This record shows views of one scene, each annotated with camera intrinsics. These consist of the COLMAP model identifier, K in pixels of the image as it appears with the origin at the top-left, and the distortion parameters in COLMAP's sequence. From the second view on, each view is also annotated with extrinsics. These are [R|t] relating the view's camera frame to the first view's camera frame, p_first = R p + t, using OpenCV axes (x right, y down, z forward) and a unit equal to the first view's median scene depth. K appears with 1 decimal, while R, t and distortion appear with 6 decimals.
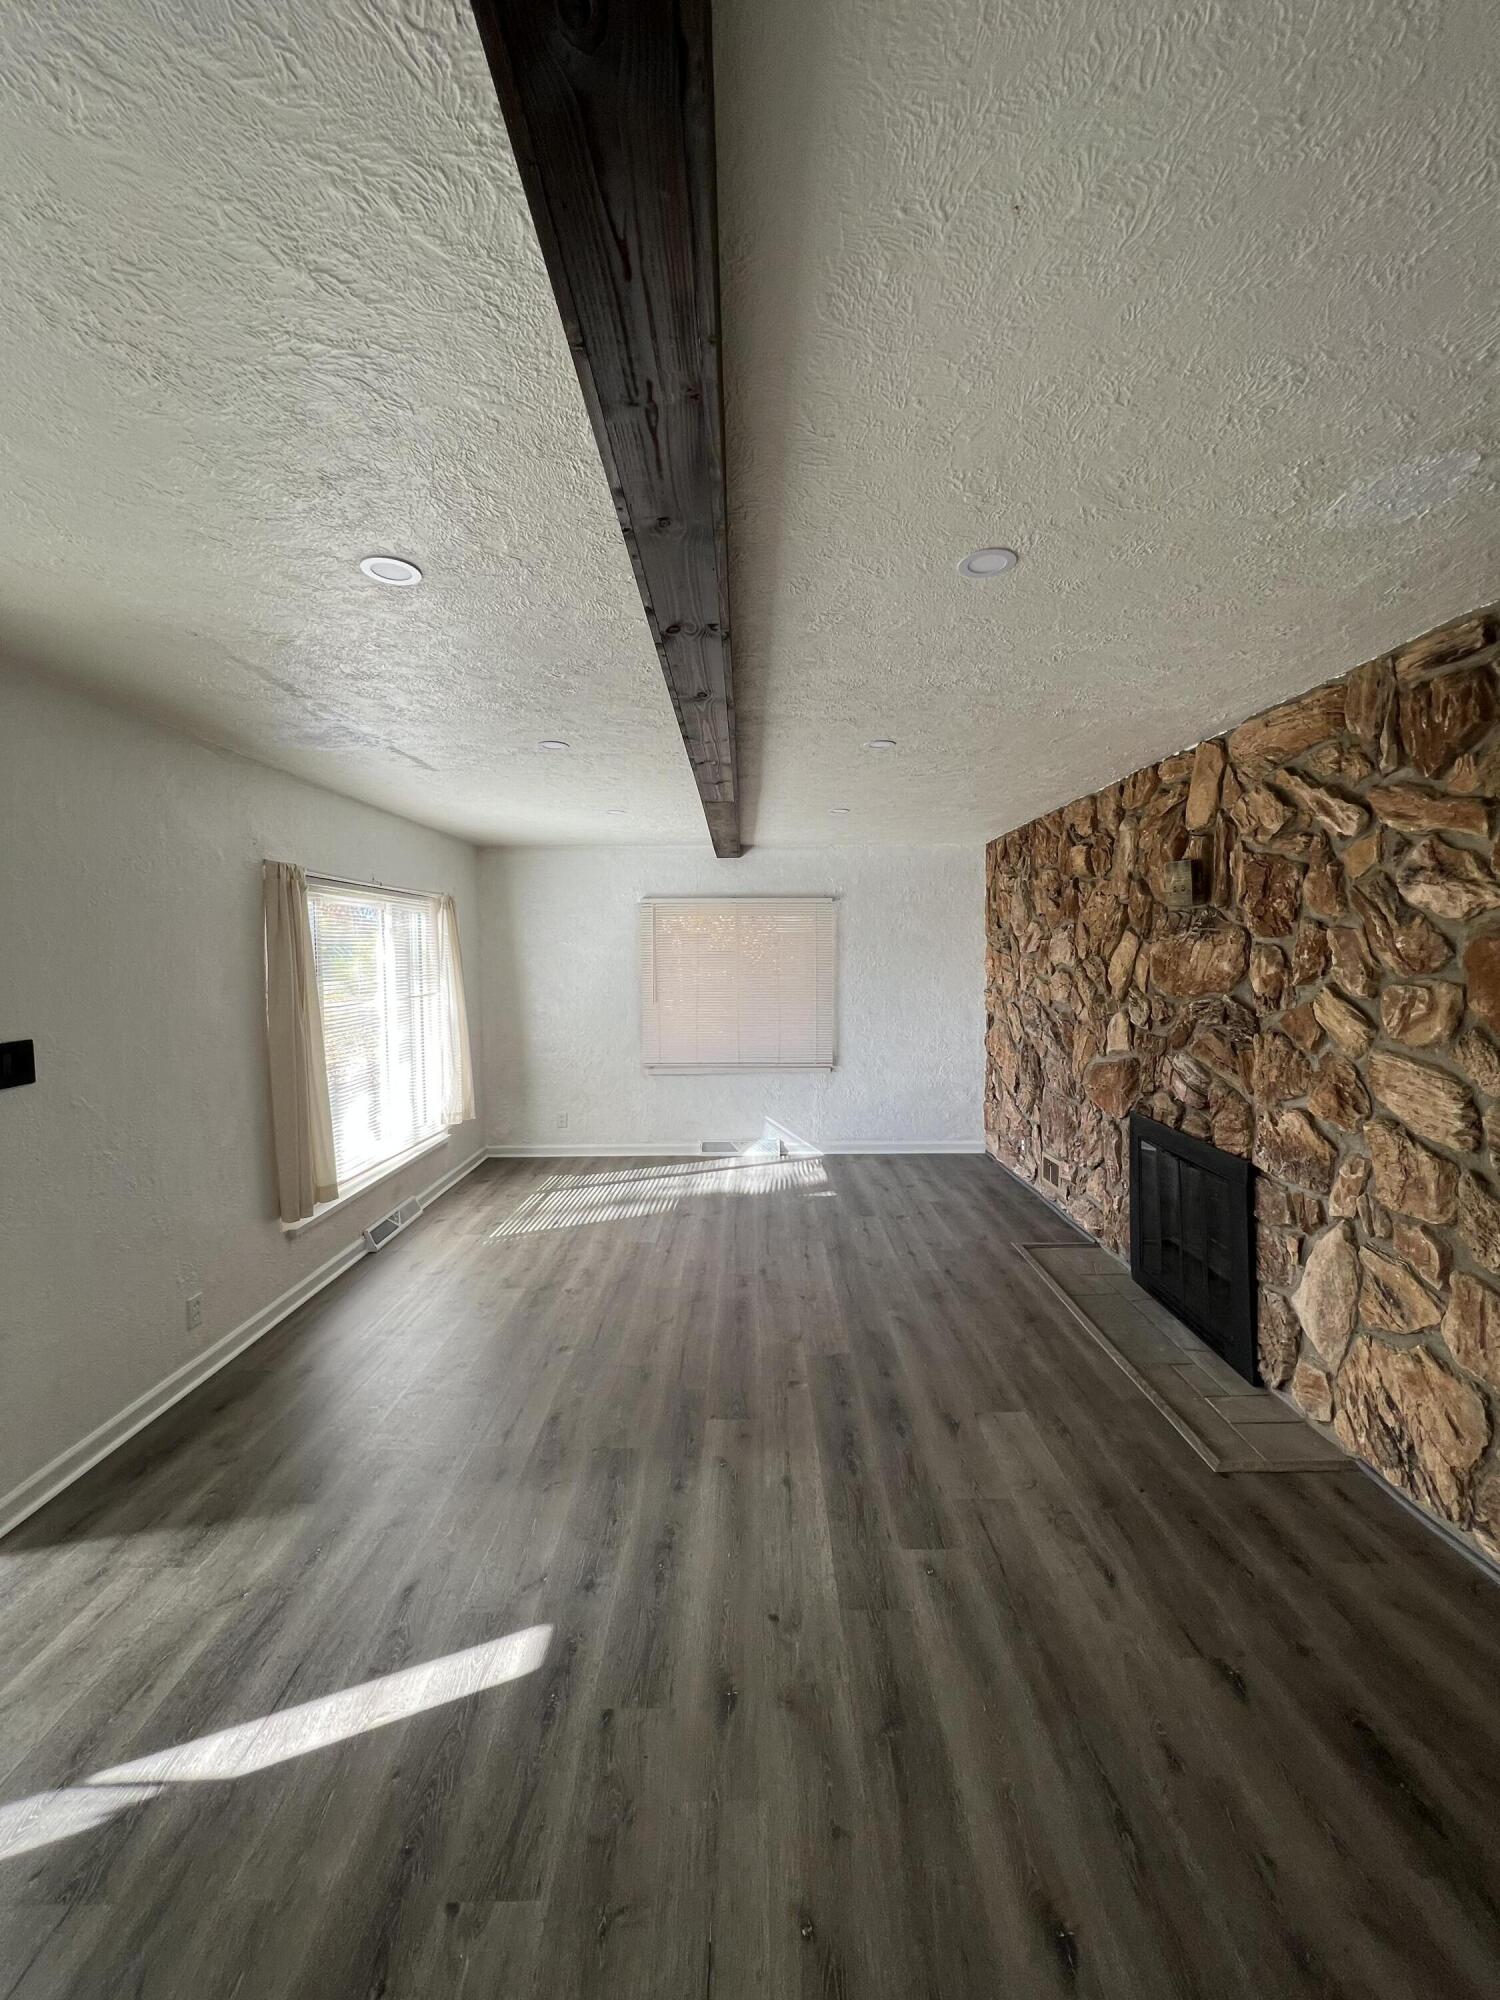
lens RADIAL K [[799.0, 0, 753.8], [0, 799.0, 995.8], [0, 0, 1]] dist [-0.002918, 0.000340]
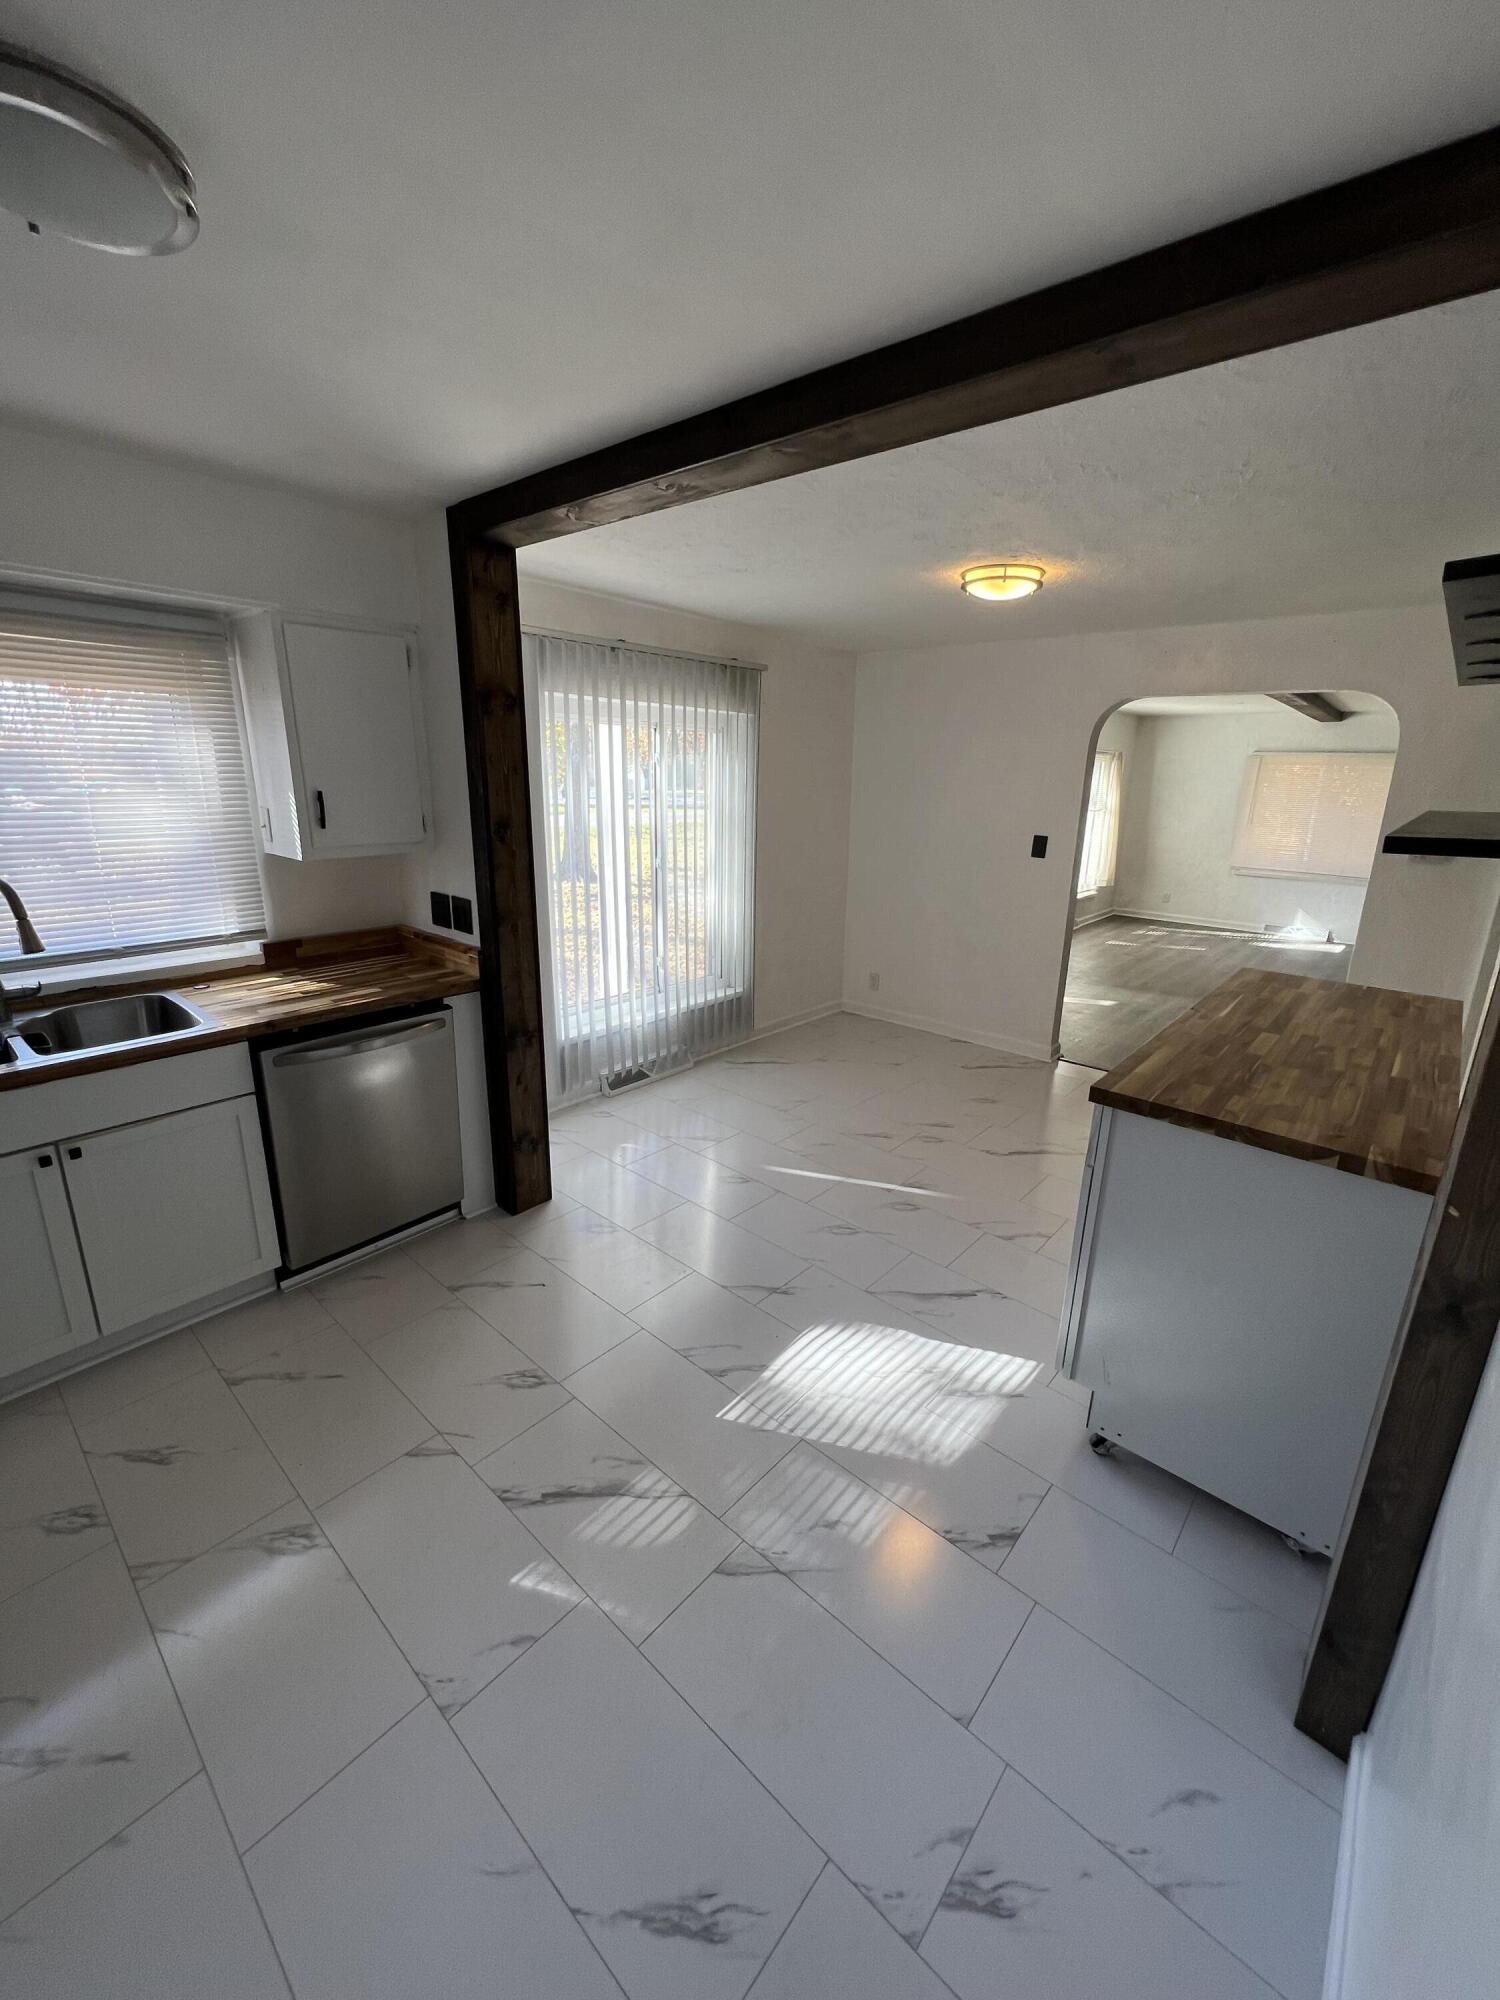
lens RADIAL K [[799.0, 0, 753.8], [0, 799.0, 995.8], [0, 0, 1]] dist [-0.002918, 0.000340]
pose [[0.748462, 0.202873, -0.631385, 0.426343], [-0.062906, 0.969486, 0.236939, 0.048964], [0.660187, -0.137622, 0.738385, -1.677868]]
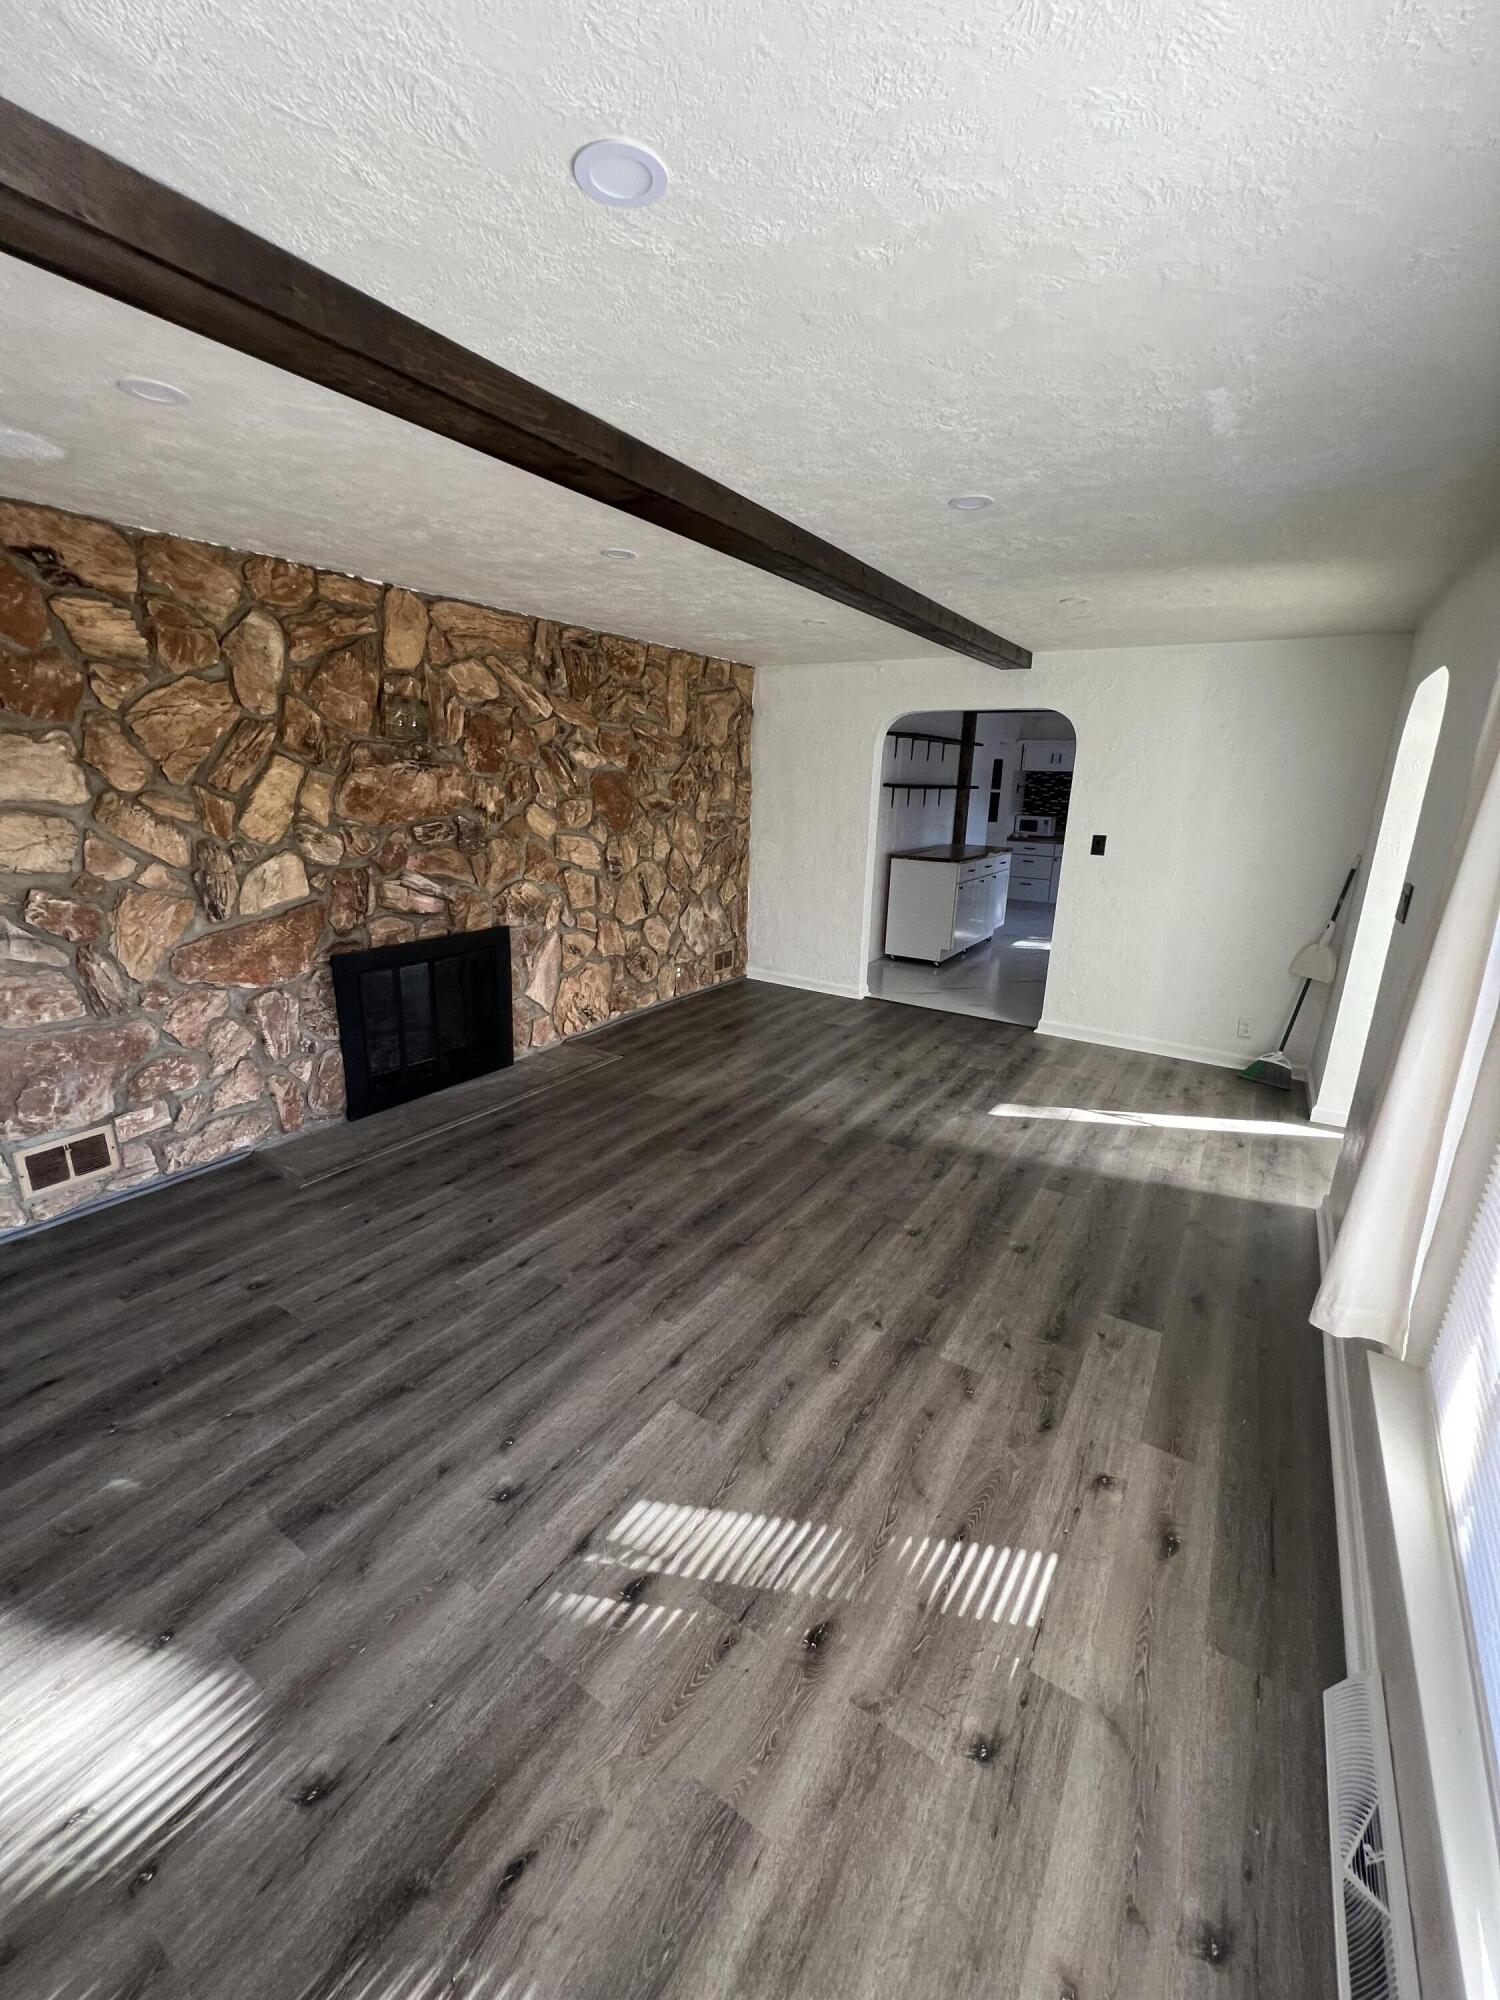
lens RADIAL K [[799.0, 0, 753.8], [0, 799.0, 995.8], [0, 0, 1]] dist [-0.002918, 0.000340]
pose [[-0.839765, -0.158043, 0.519440, -0.631998], [0.009906, 0.952079, 0.305691, -0.134708], [-0.542860, 0.261854, -0.797957, 2.140333]]
